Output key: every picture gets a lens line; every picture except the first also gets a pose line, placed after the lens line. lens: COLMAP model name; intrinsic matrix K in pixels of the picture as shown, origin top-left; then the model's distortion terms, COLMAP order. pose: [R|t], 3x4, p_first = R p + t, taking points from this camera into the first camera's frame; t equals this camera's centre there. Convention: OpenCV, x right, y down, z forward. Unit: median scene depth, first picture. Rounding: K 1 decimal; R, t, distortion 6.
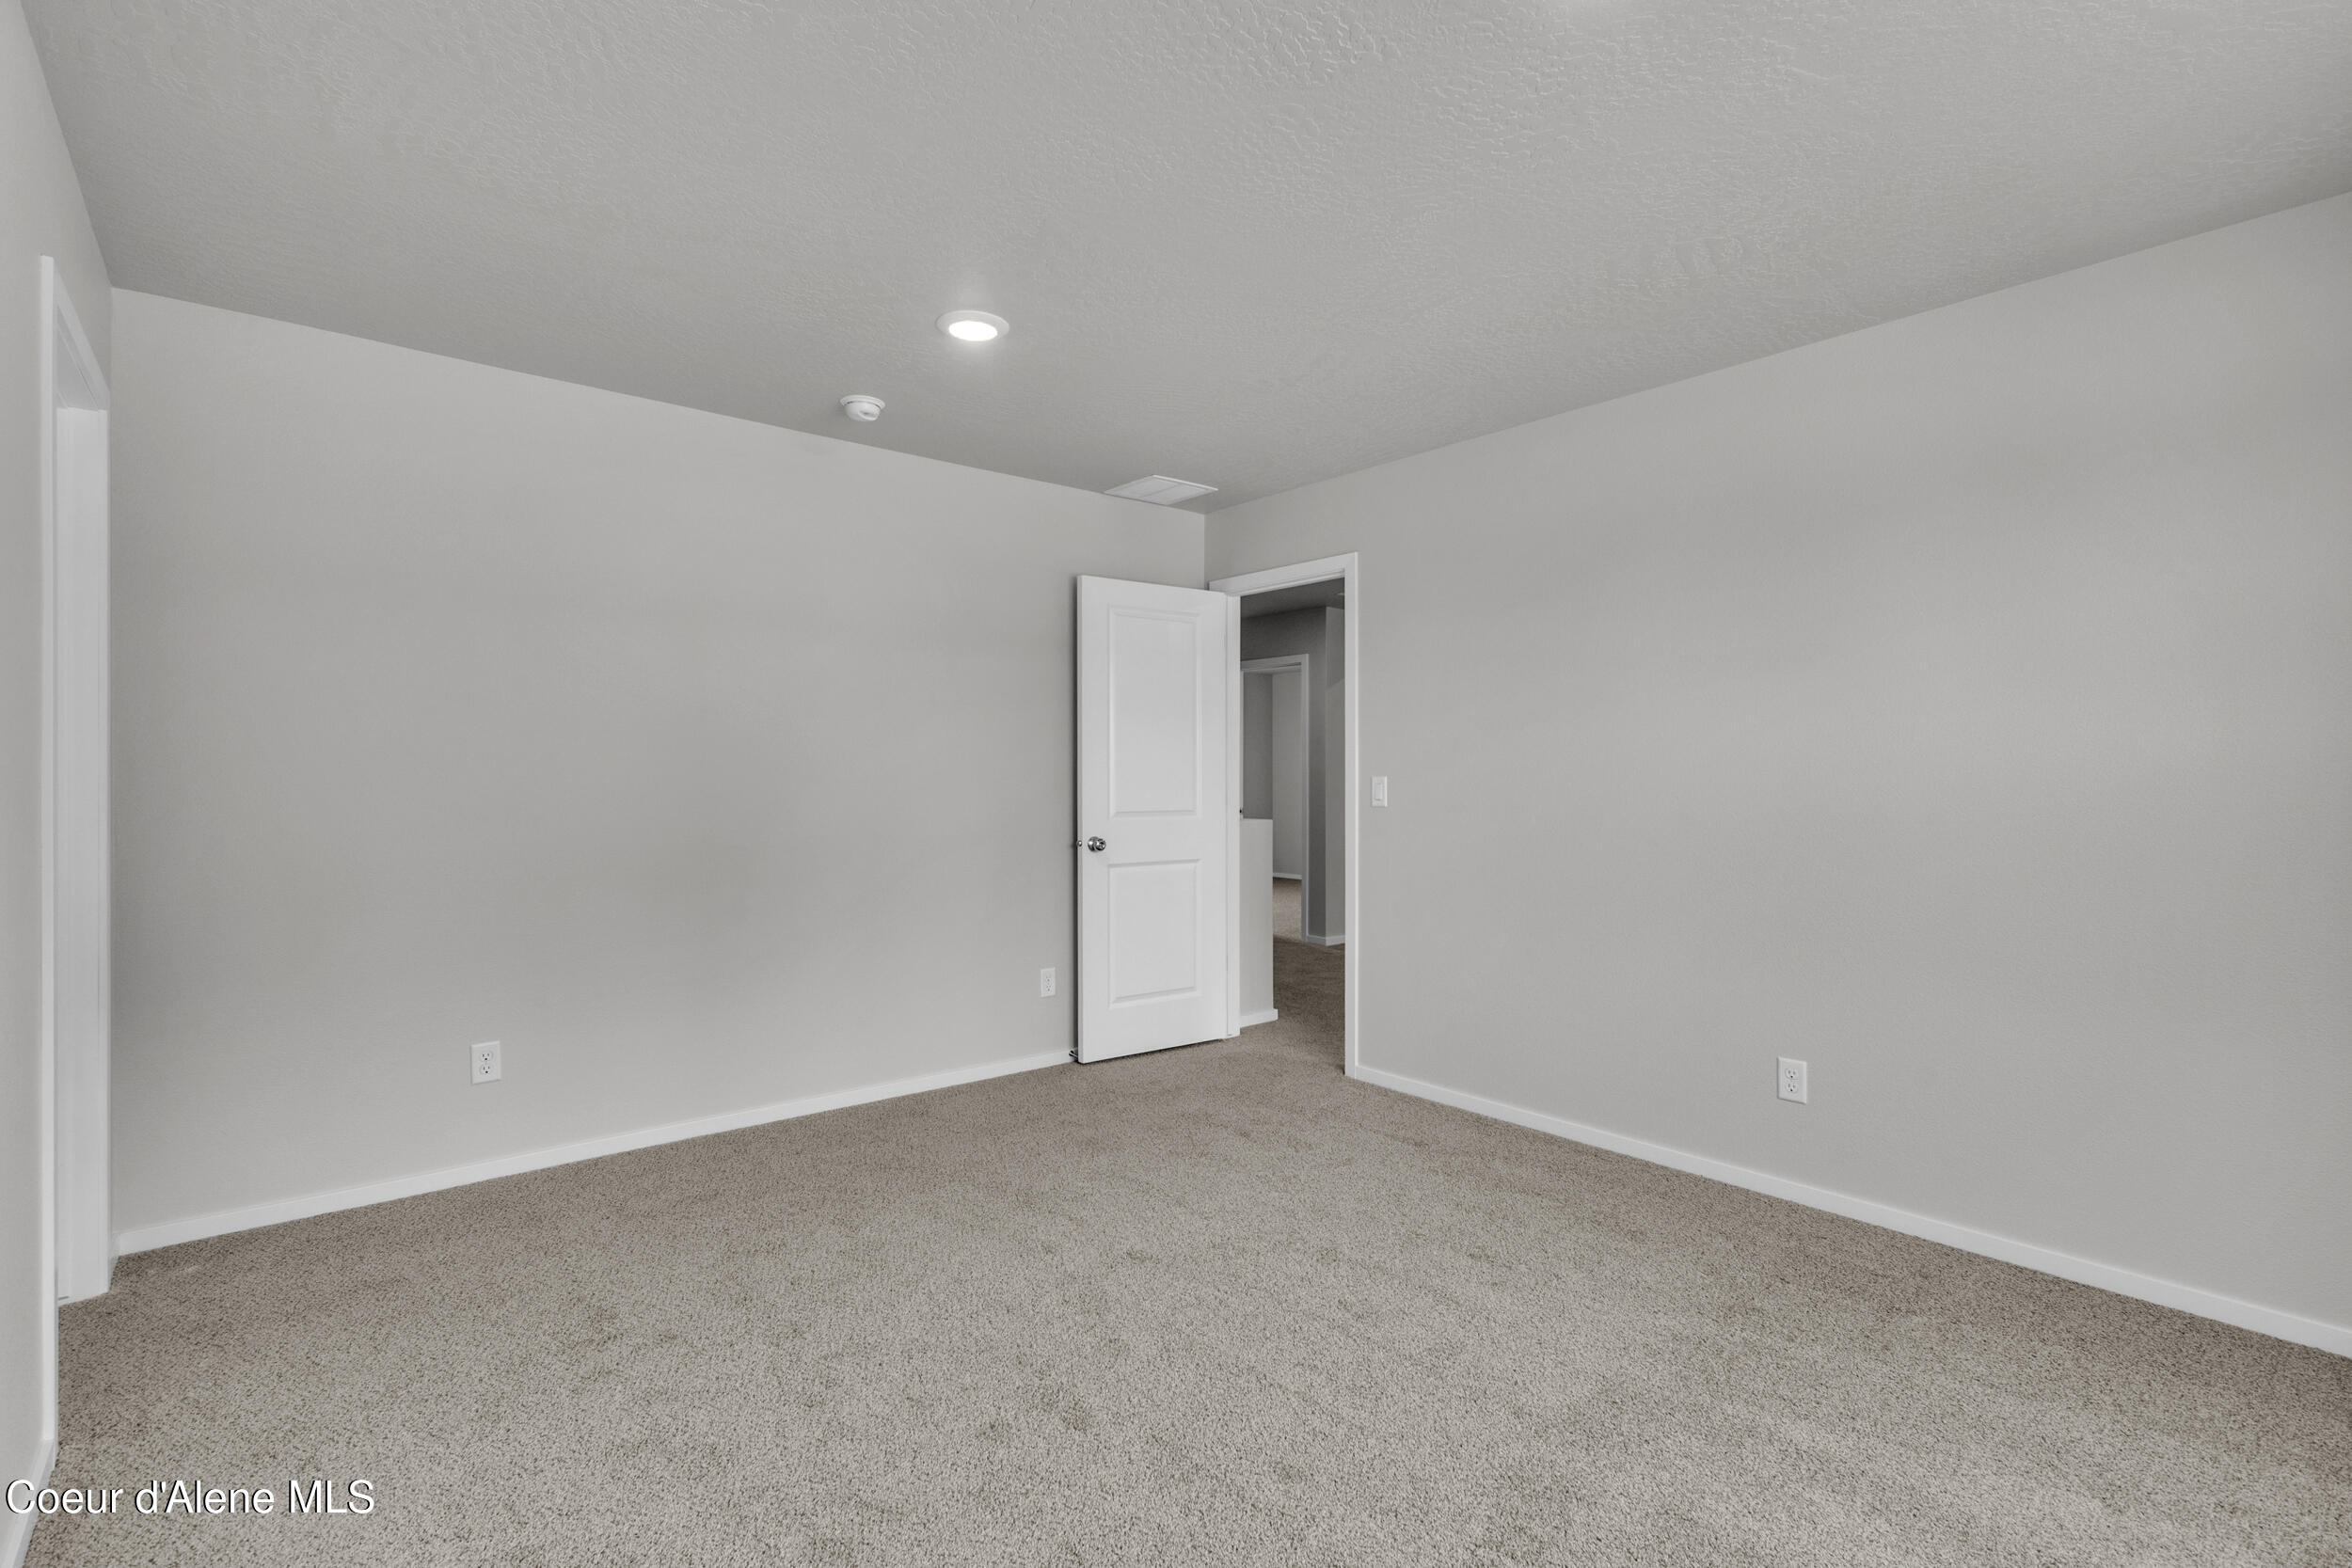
lens RADIAL K [[1086.5, 0, 1180.2], [0, 1086.5, 774.1], [0, 0, 1]] dist [0.007685, -0.000259]
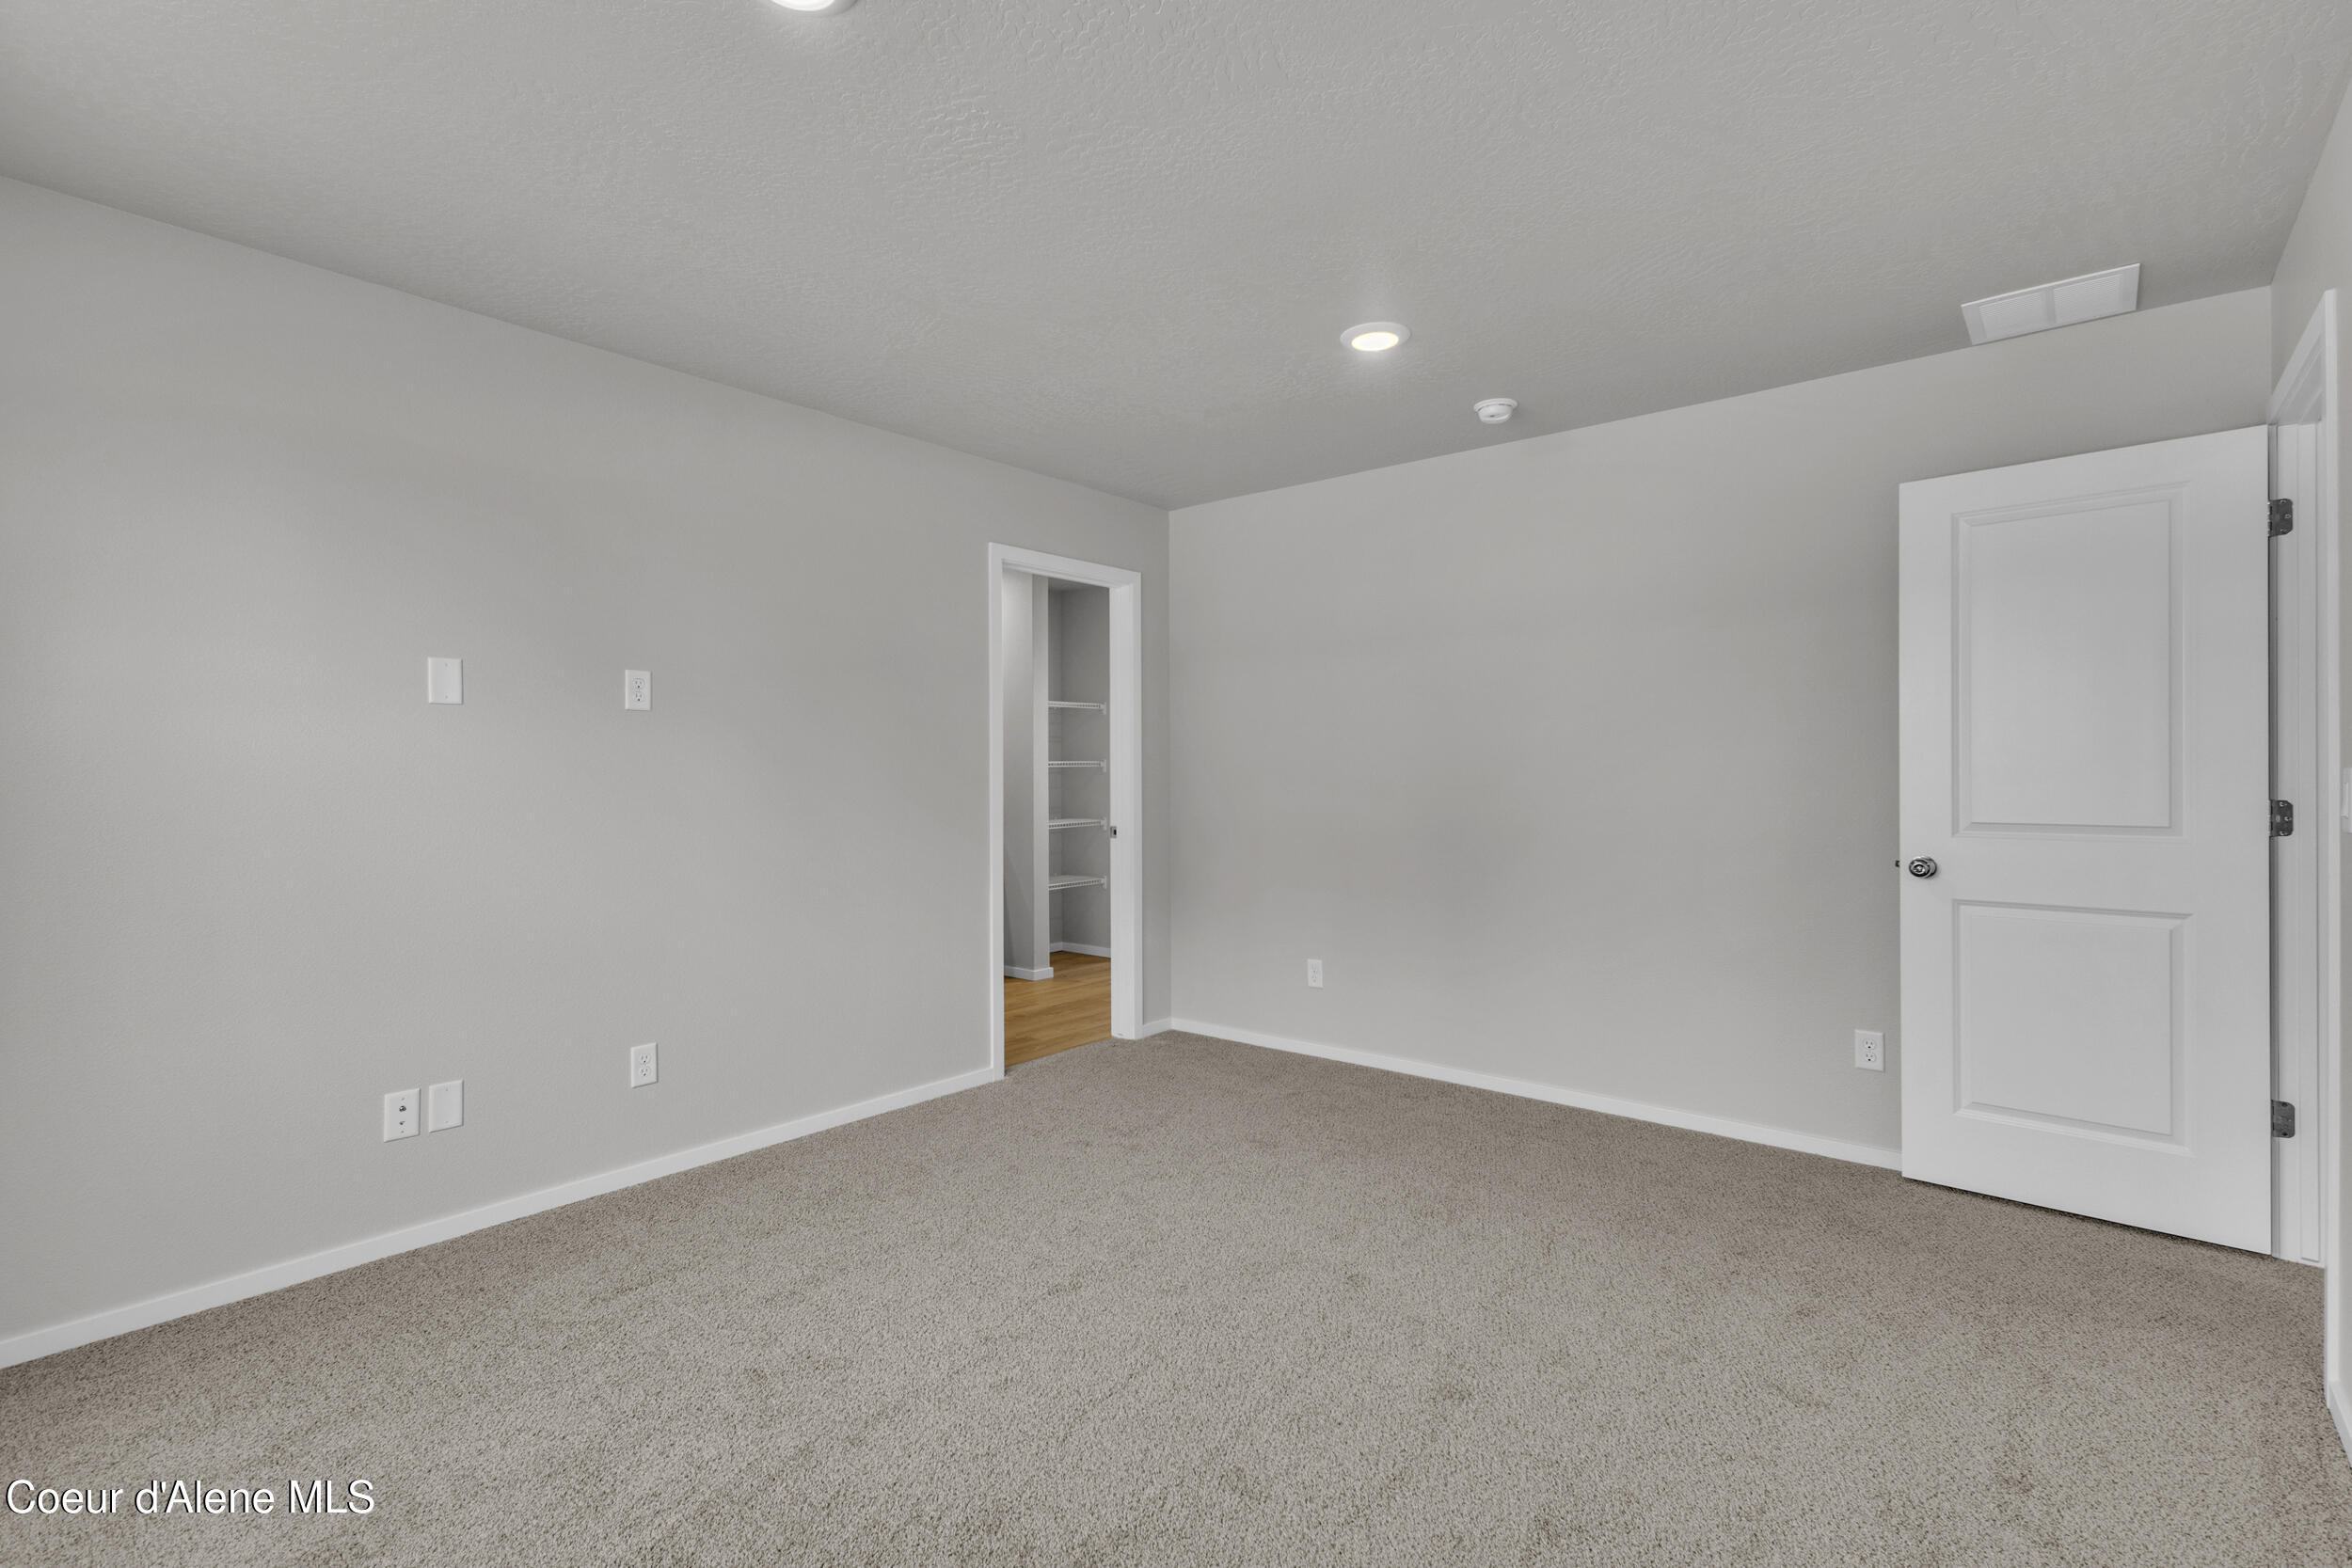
lens RADIAL K [[1086.5, 0, 1180.2], [0, 1086.5, 774.1], [0, 0, 1]] dist [0.007685, -0.000259]
pose [[0.181315, -0.000962, -0.983425, 0.642552], [0.005707, 0.999984, 0.000074, 0.002654], [0.983408, -0.005626, 0.181318, 0.507188]]
